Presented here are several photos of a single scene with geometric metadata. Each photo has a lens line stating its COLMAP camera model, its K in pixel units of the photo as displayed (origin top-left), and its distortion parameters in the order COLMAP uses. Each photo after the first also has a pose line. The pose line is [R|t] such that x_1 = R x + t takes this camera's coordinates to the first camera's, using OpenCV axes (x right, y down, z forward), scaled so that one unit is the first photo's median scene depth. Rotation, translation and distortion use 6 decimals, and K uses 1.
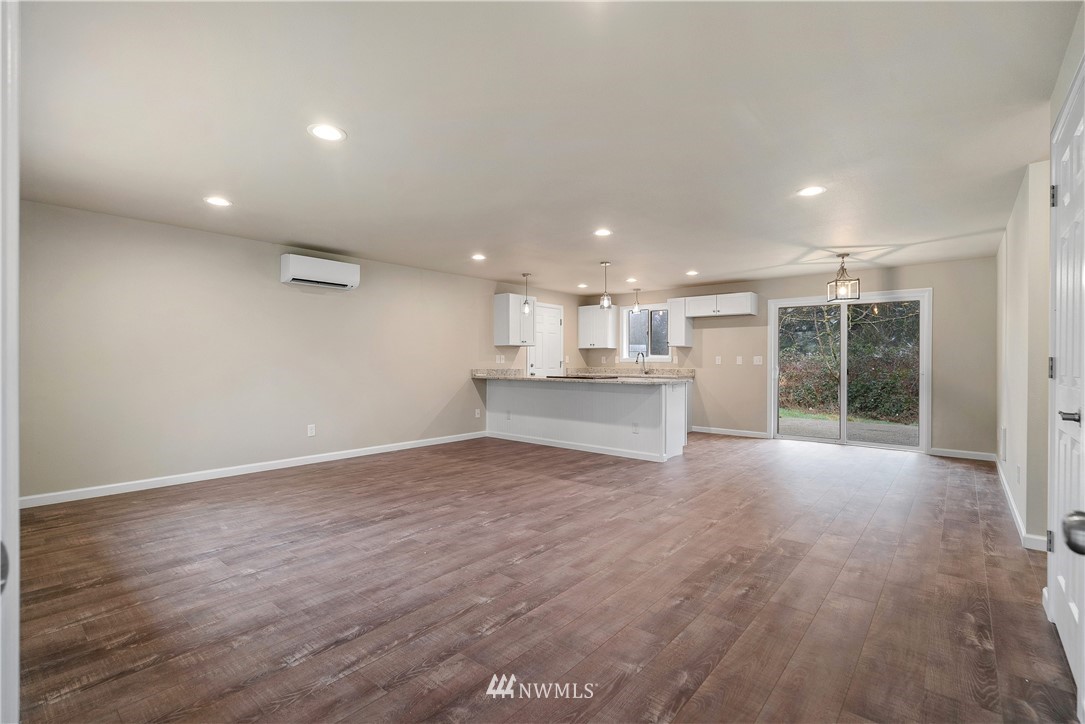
lens RADIAL K [[500.4, 0, 532.3], [0, 500.4, 358.7], [0, 0, 1]] dist [-0.006279, 0.002954]
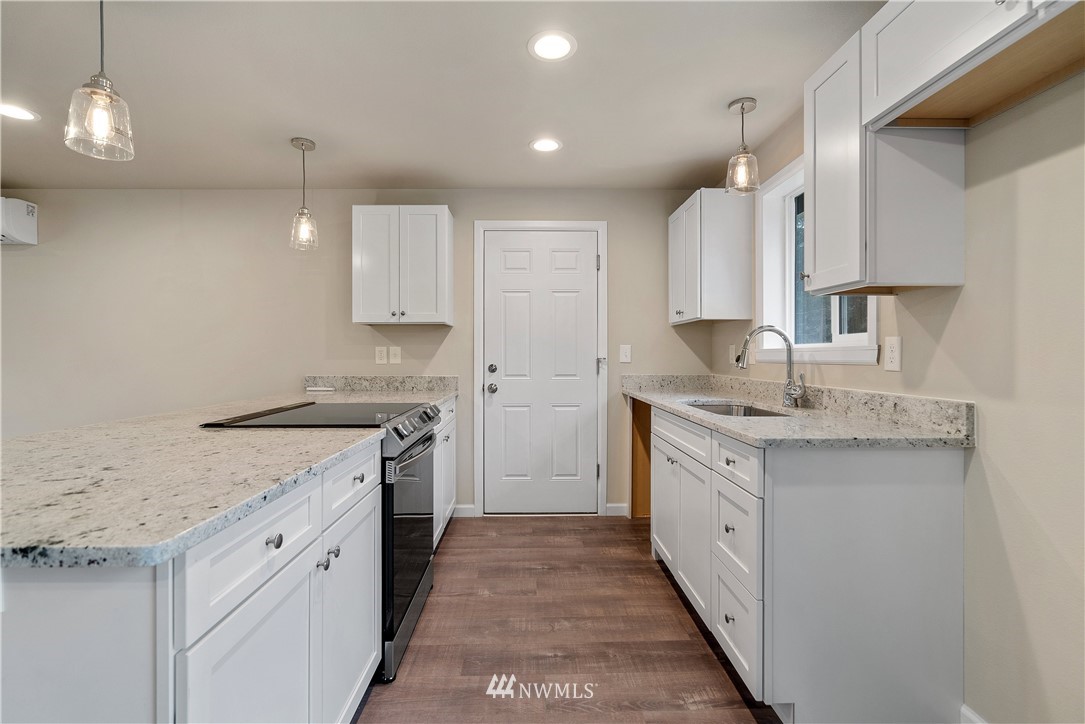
lens RADIAL K [[500.4, 0, 535.6], [0, 500.4, 357.1], [0, 0, 1]] dist [-0.006279, 0.002954]
pose [[0.662433, -0.000514, -0.749121, 0.346531], [0.008492, 0.999941, 0.006823, 0.001284], [0.749073, -0.010881, 0.662398, 0.739322]]
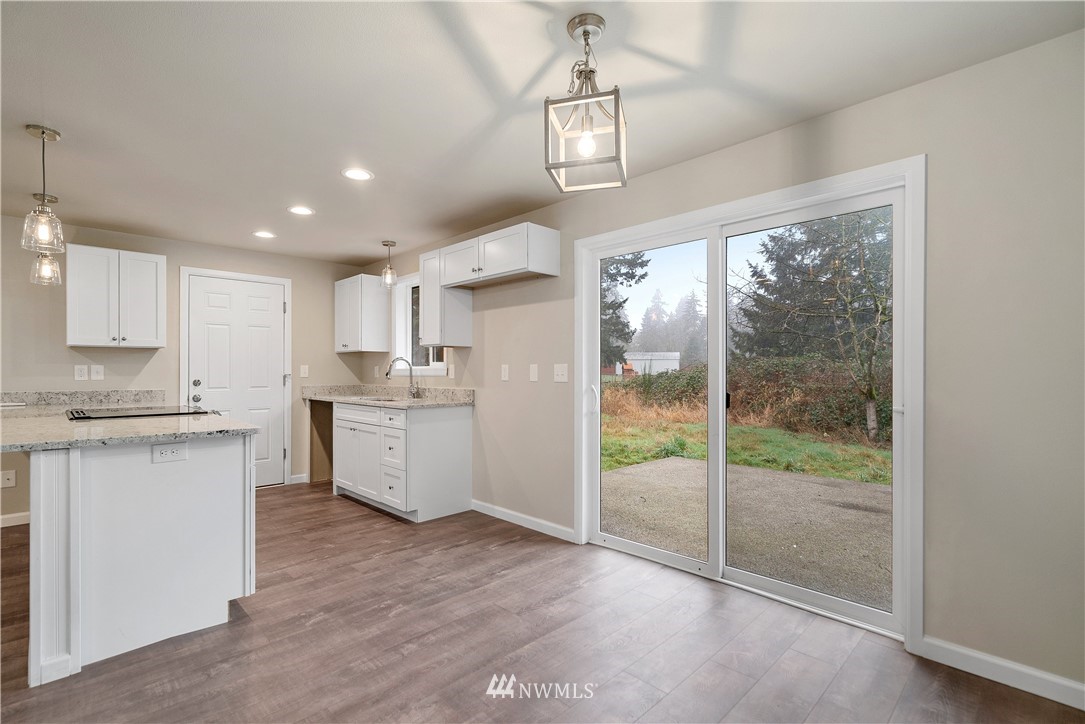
lens RADIAL K [[500.4, 0, 540.7], [0, 500.4, 370.0], [0, 0, 1]] dist [-0.006279, 0.002954]
pose [[0.996277, -0.004397, -0.086100, 0.425951], [0.004793, 0.999979, 0.004394, -0.001059], [0.086079, -0.004790, 0.996277, 0.480017]]
